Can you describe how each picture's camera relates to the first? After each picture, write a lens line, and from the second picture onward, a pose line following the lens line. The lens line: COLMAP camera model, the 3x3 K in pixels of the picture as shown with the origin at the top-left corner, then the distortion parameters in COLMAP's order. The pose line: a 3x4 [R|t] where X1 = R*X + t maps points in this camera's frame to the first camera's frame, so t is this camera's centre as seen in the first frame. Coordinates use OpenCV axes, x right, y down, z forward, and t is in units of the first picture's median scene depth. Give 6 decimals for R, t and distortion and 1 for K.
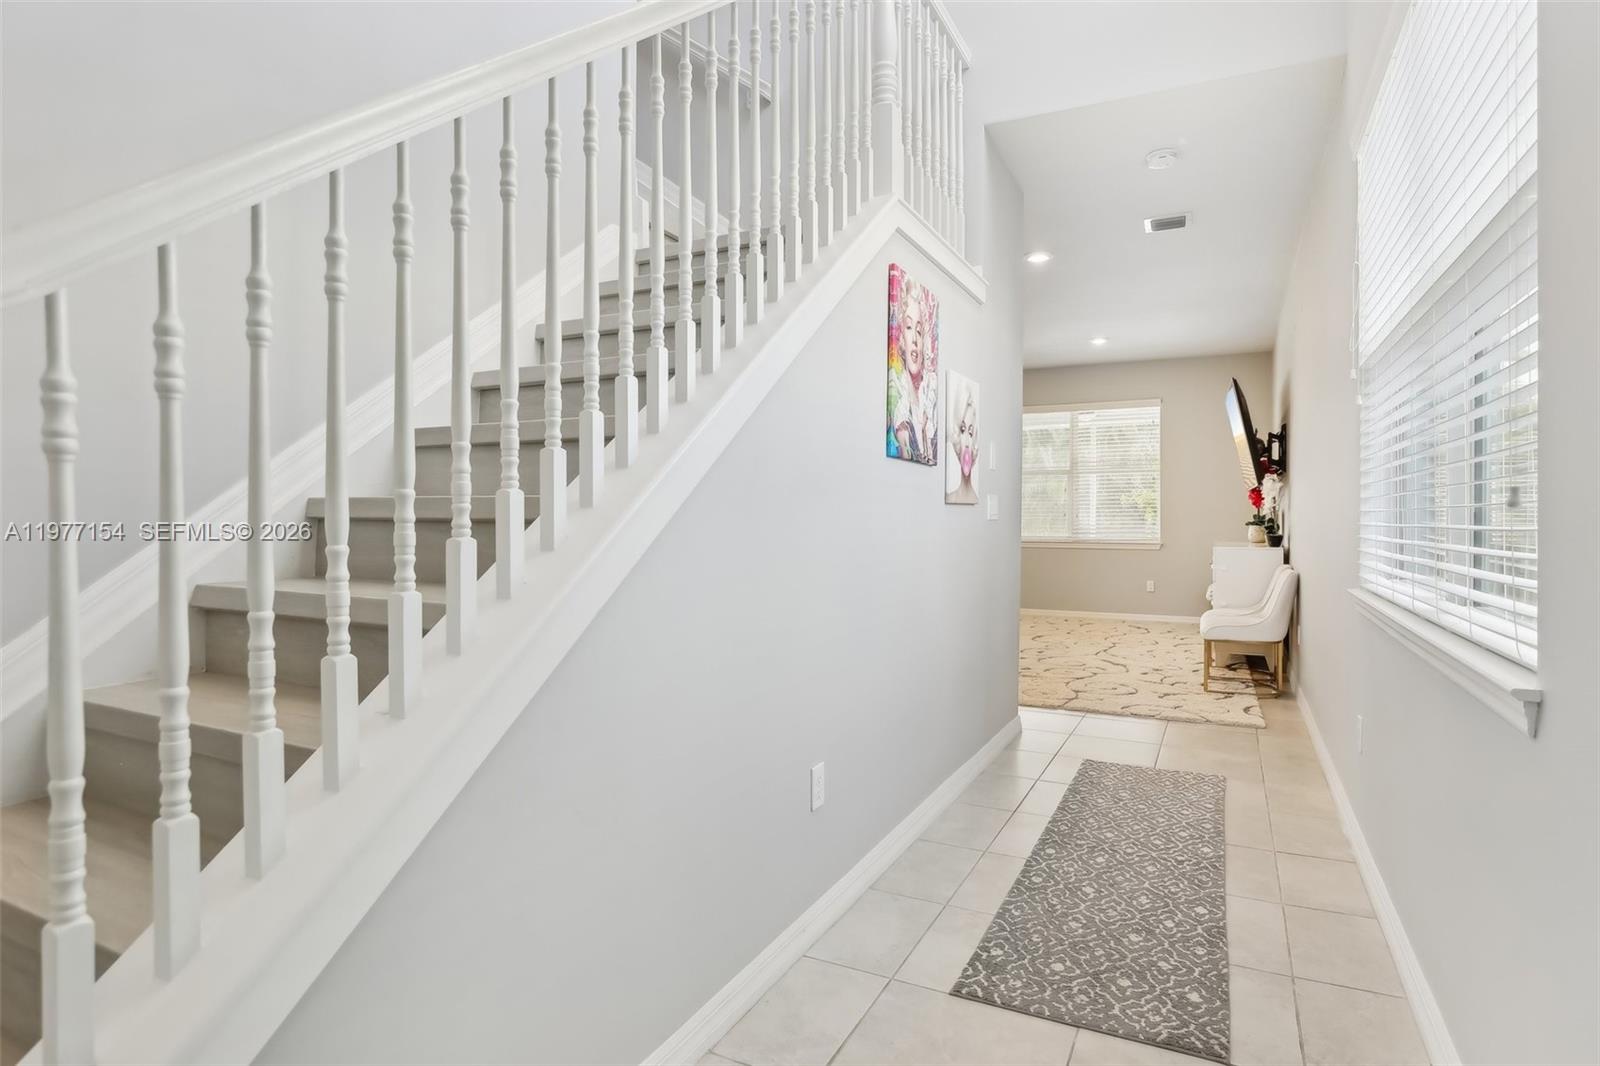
lens RADIAL K [[884.3, 0, 801.9], [0, 884.3, 530.7], [0, 0, 1]] dist [0.000856, 0.000814]
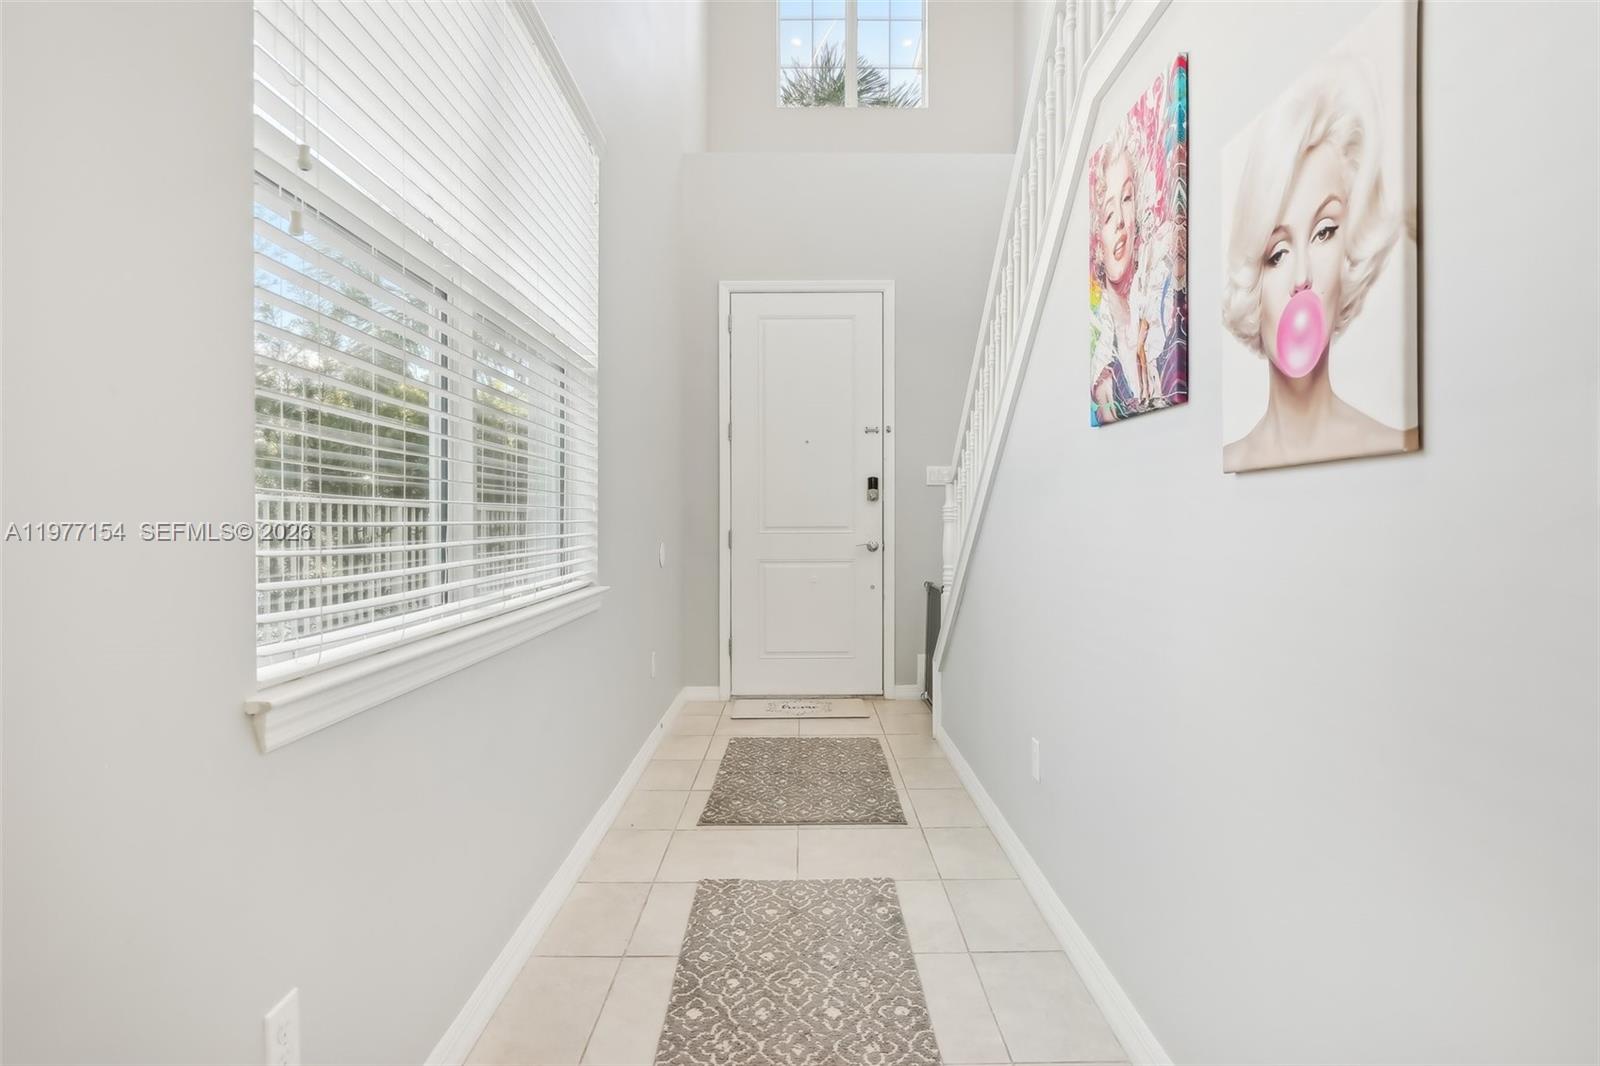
lens RADIAL K [[884.3, 0, 801.5], [0, 884.3, 525.2], [0, 0, 1]] dist [0.000856, 0.000814]
pose [[-0.900268, -0.001560, -0.435334, 0.724855], [-0.013003, 0.999644, 0.023307, -0.019871], [0.435142, 0.026643, -0.899967, 1.777928]]
